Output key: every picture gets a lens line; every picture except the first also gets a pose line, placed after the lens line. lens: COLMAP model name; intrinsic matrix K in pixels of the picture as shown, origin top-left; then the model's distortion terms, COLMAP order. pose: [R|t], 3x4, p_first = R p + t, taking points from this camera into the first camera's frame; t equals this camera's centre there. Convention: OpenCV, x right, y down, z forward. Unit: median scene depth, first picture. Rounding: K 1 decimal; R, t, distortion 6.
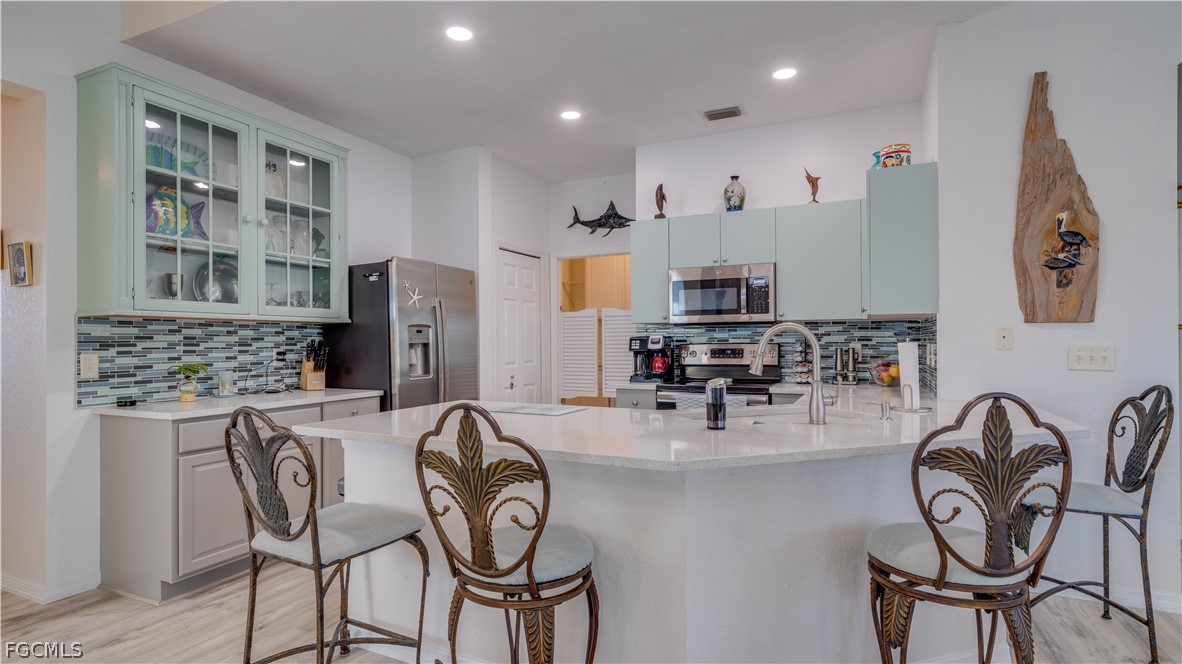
lens RADIAL K [[594.0, 0, 588.7], [0, 594.0, 336.8], [0, 0, 1]] dist [-0.000094, 0.000315]
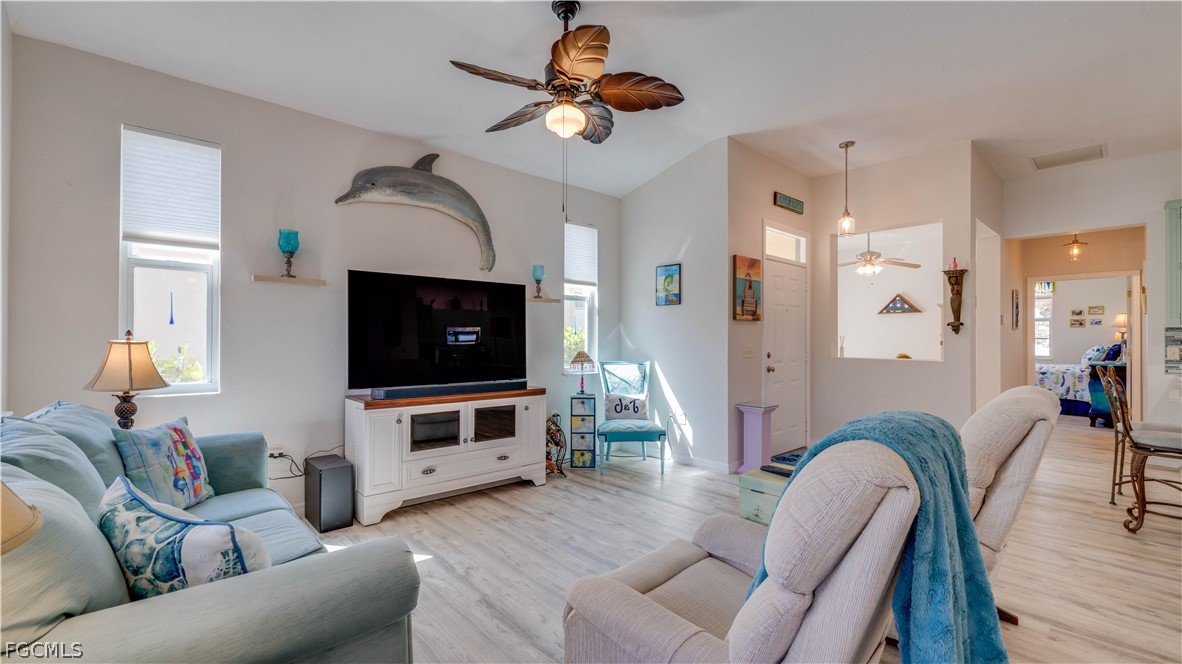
lens RADIAL K [[495.7, 0, 591.0], [0, 495.7, 332.0], [0, 0, 1]] dist [-0.002210, -0.000291]
pose [[-0.378985, -0.007565, -0.925372, 1.222891], [0.004722, 0.999938, -0.010108, -0.011632], [0.925391, -0.008200, -0.378926, -0.135673]]
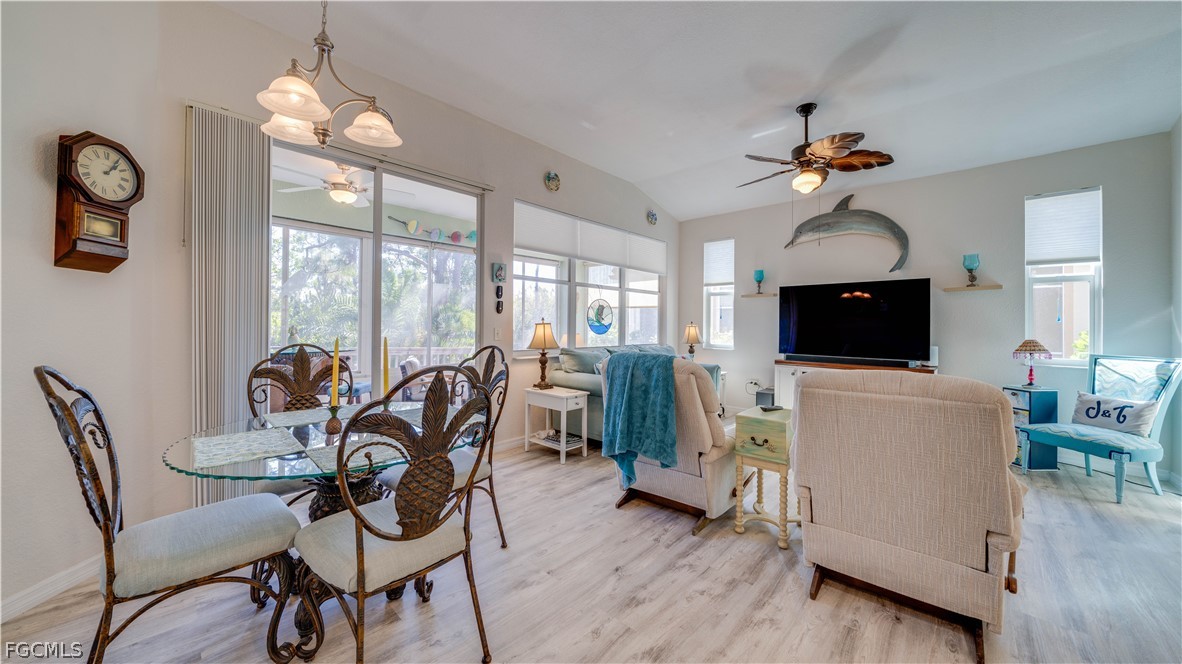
lens RADIAL K [[411.0, 0, 590.6], [0, 411.0, 319.7], [0, 0, 1]] dist [0.000221, 0.000144]
pose [[-0.954697, 0.004220, 0.297550, 0.685800], [-0.001802, 0.999799, -0.019960, 0.000519], [-0.297574, -0.019592, -0.954498, 0.669116]]
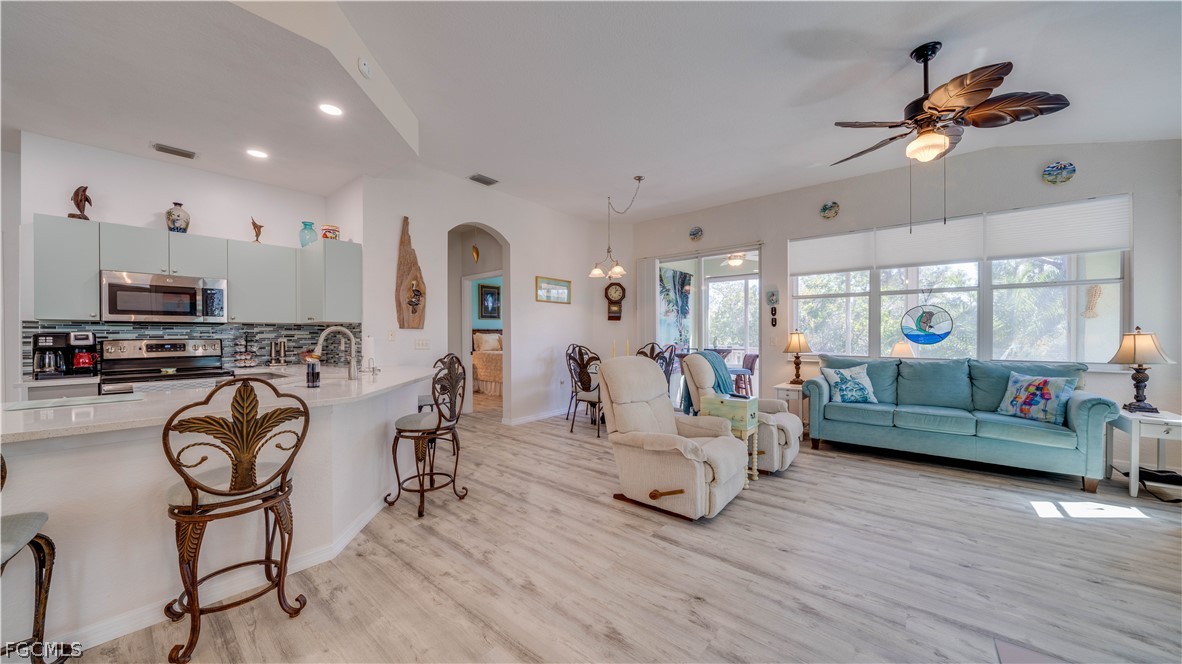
lens RADIAL K [[406.5, 0, 590.7], [0, 406.5, 336.4], [0, 0, 1]] dist [-0.002195, 0.000261]
pose [[0.247613, 0.001621, 0.968858, -0.455479], [-0.003842, 0.999992, -0.000691, 0.003048], [-0.968851, -0.003551, 0.247618, -0.044136]]
